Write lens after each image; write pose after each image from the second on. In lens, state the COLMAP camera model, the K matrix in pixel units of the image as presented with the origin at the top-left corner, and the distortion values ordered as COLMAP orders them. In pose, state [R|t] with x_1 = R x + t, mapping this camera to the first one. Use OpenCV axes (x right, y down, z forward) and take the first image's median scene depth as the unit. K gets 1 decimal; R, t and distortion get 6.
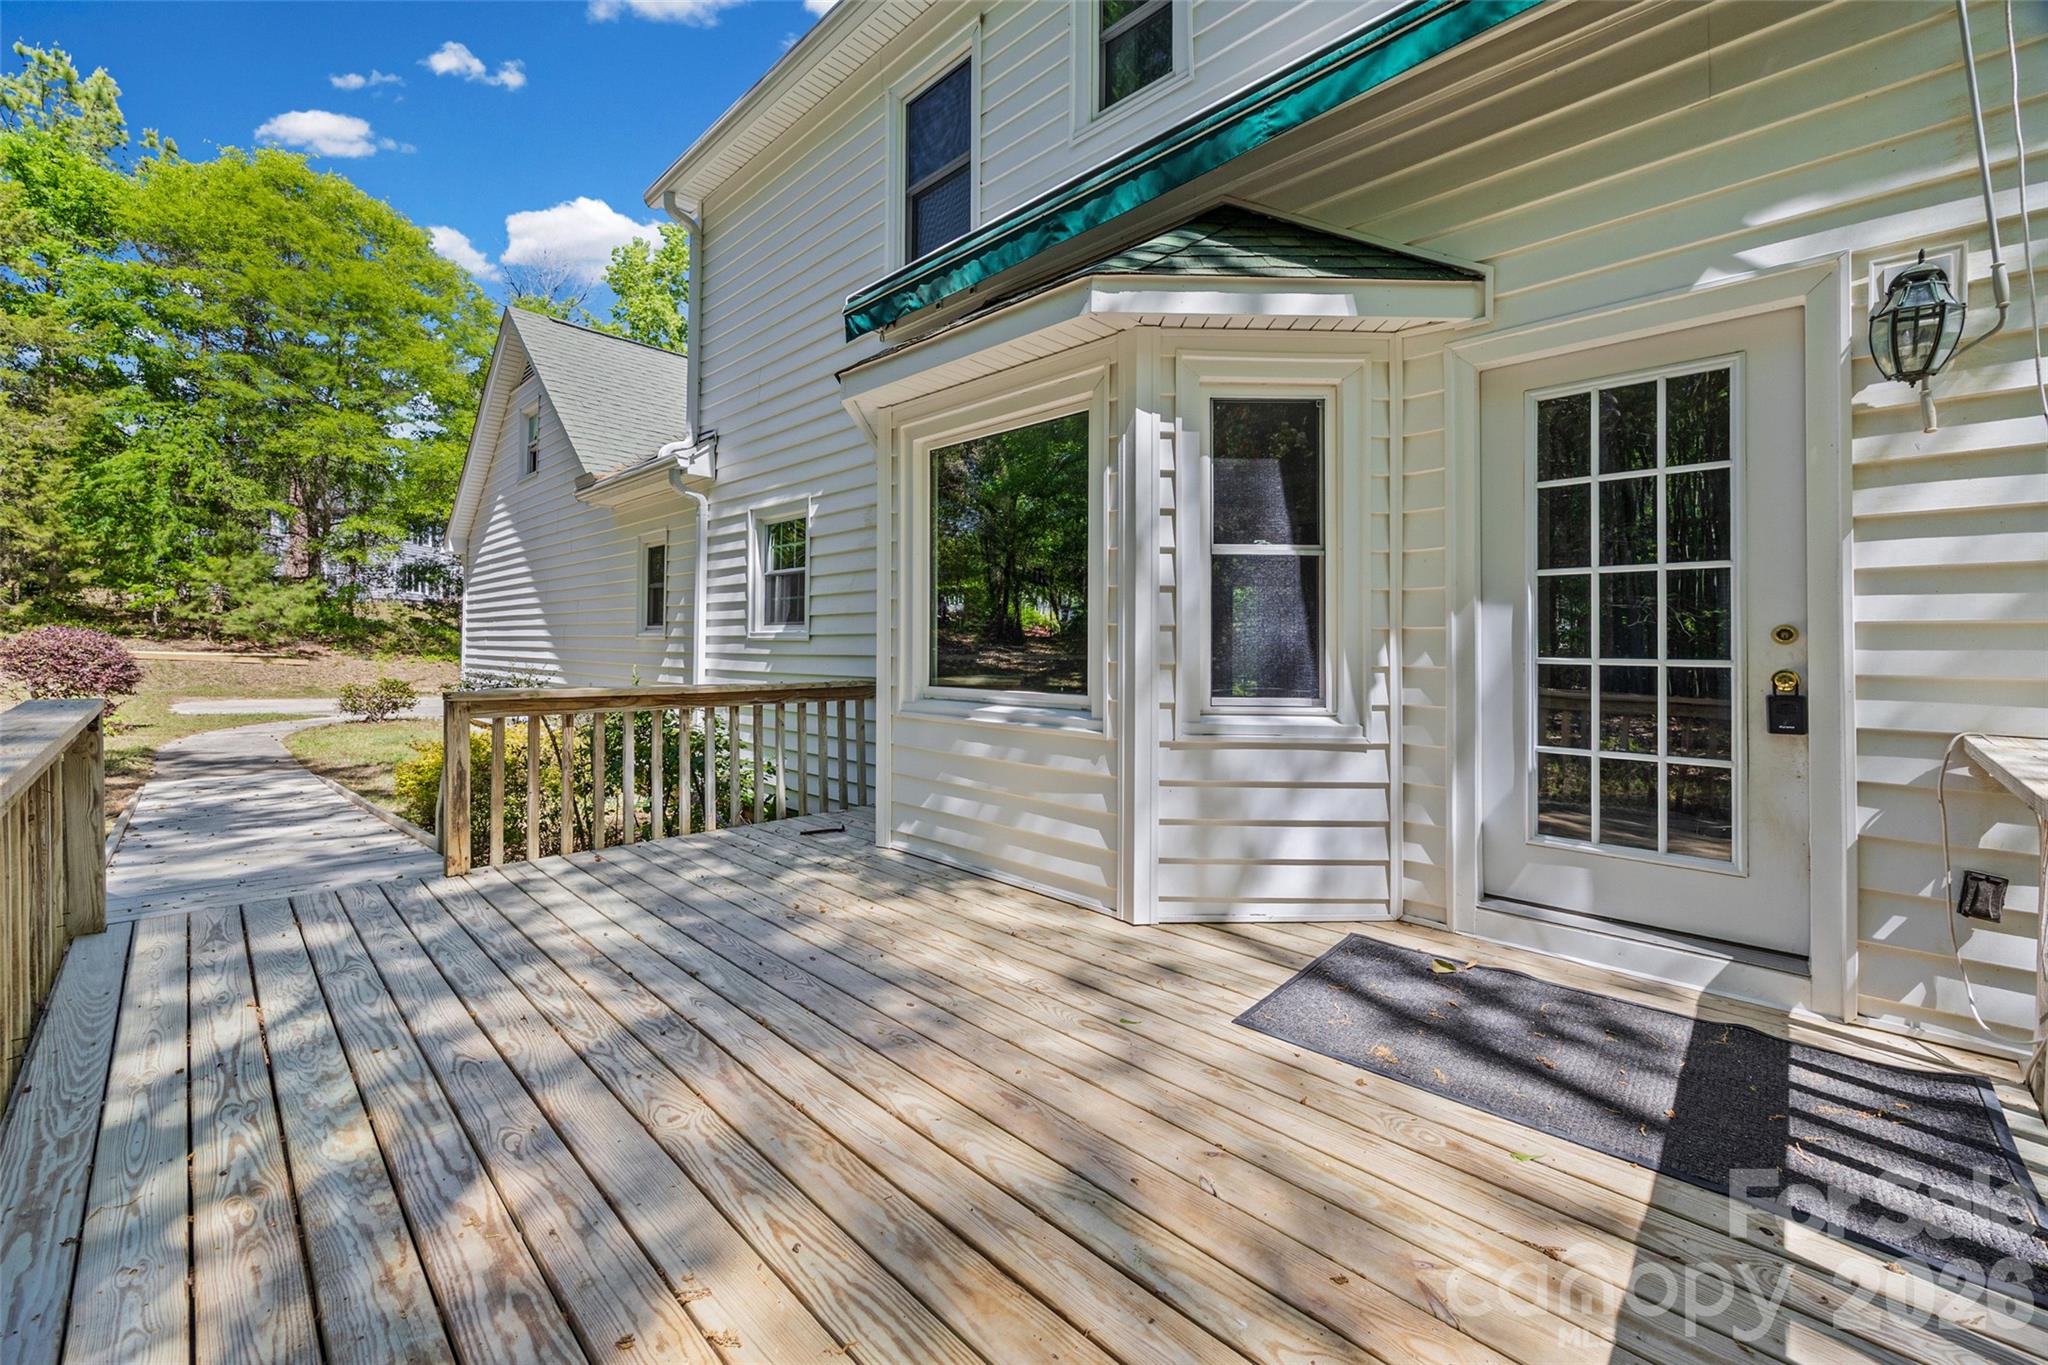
lens RADIAL K [[797.8, 0, 1015.6], [0, 797.8, 632.9], [0, 0, 1]] dist [0.002718, -0.000149]
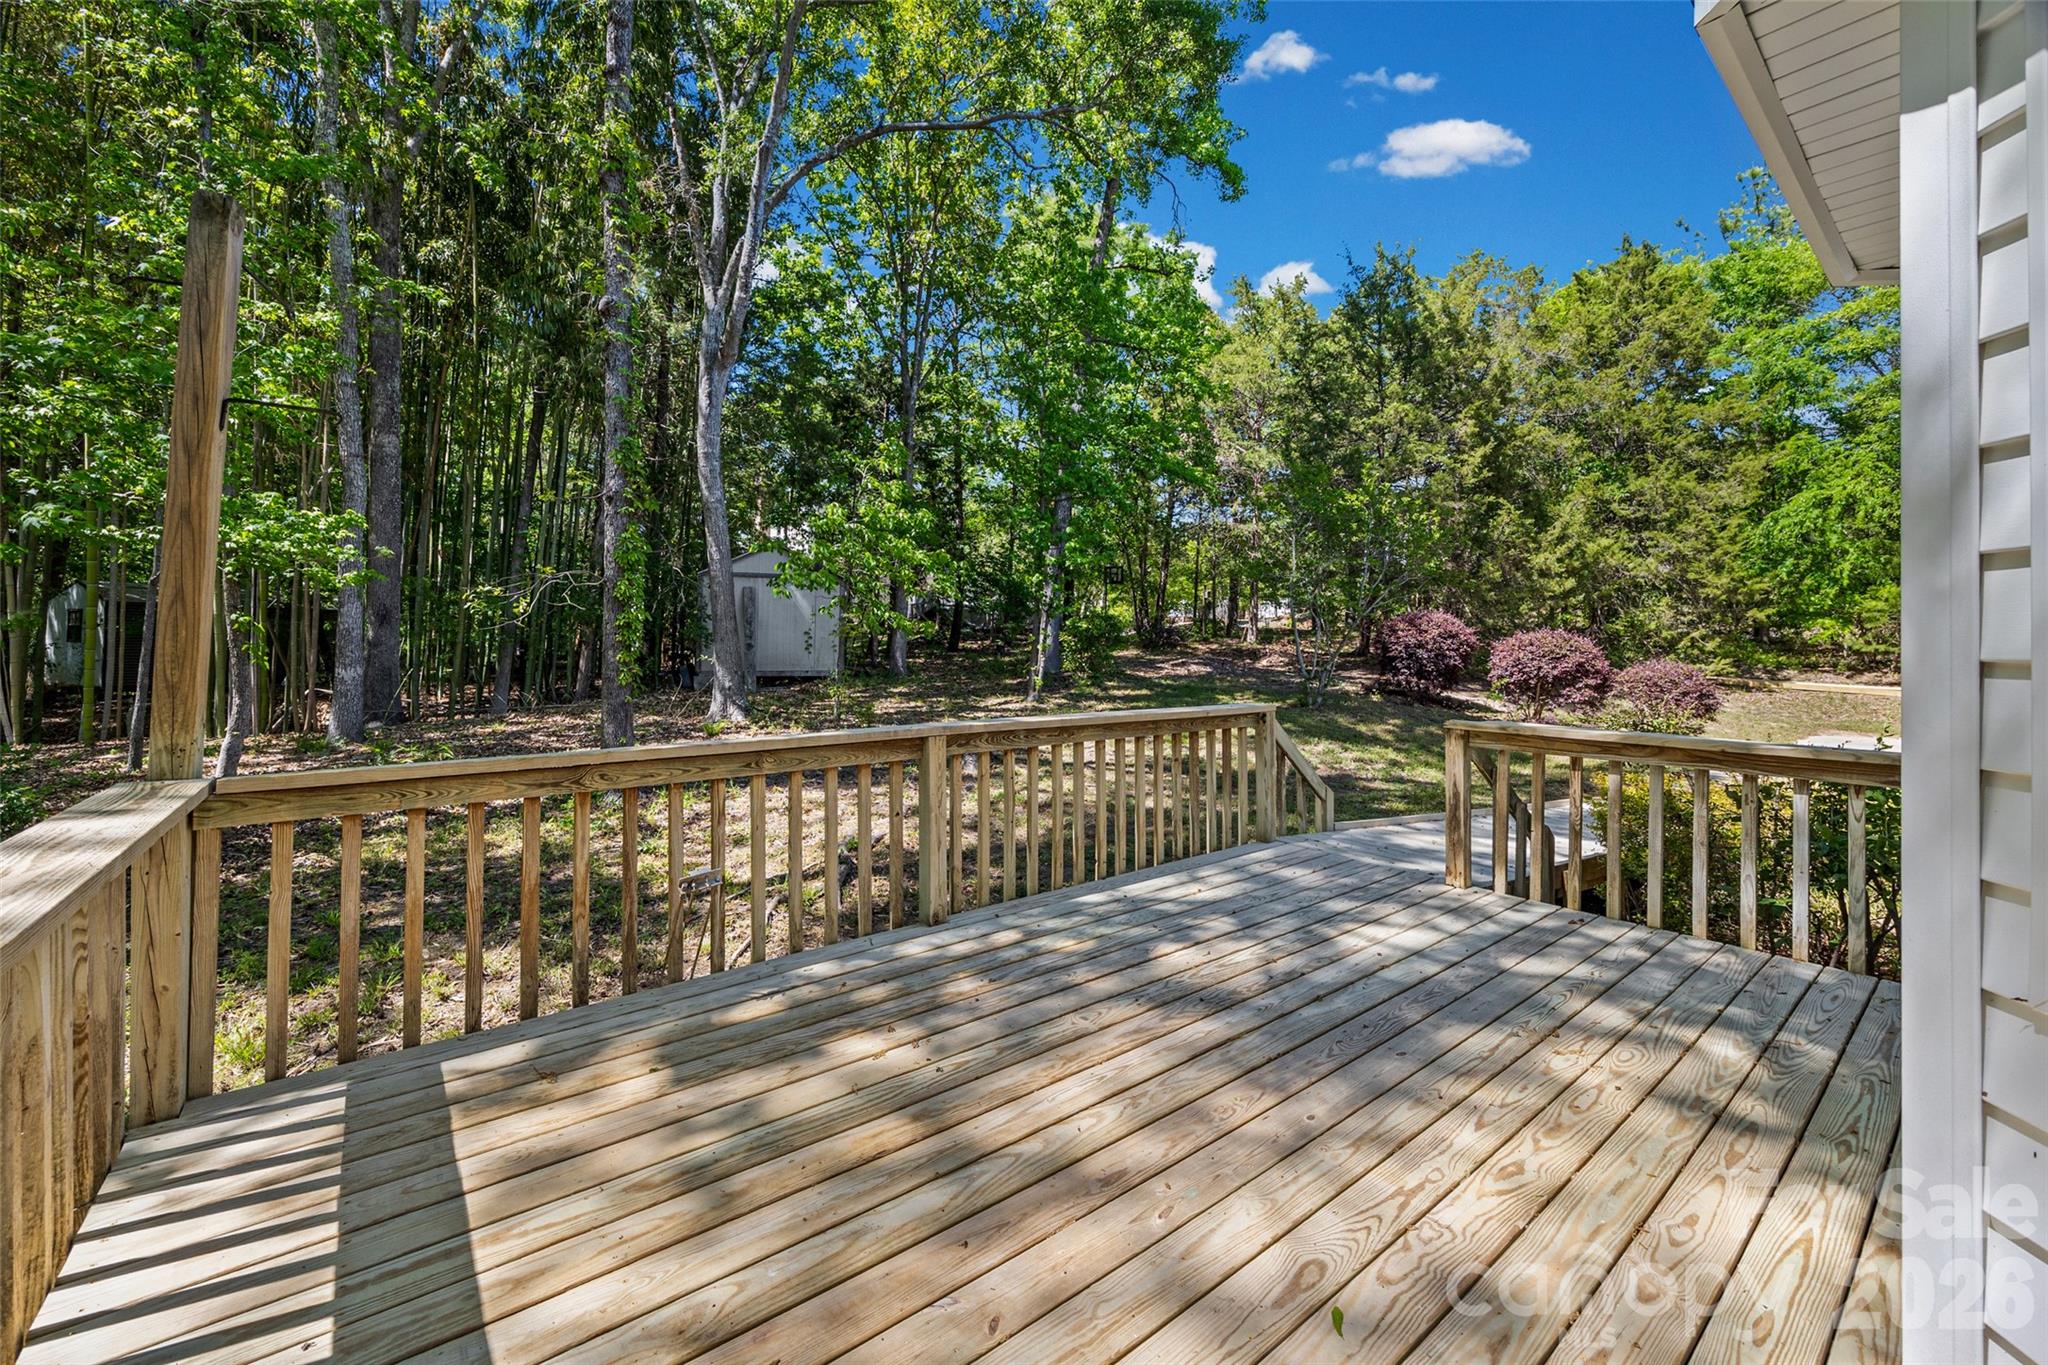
lens RADIAL K [[797.8, 0, 999.6], [0, 797.8, 650.0], [0, 0, 1]] dist [0.002718, -0.000149]
pose [[-0.131142, -0.012268, -0.991288, 0.094853], [-0.005048, 0.999919, -0.011707, -0.002652], [0.991351, 0.003469, -0.131193, 0.099086]]
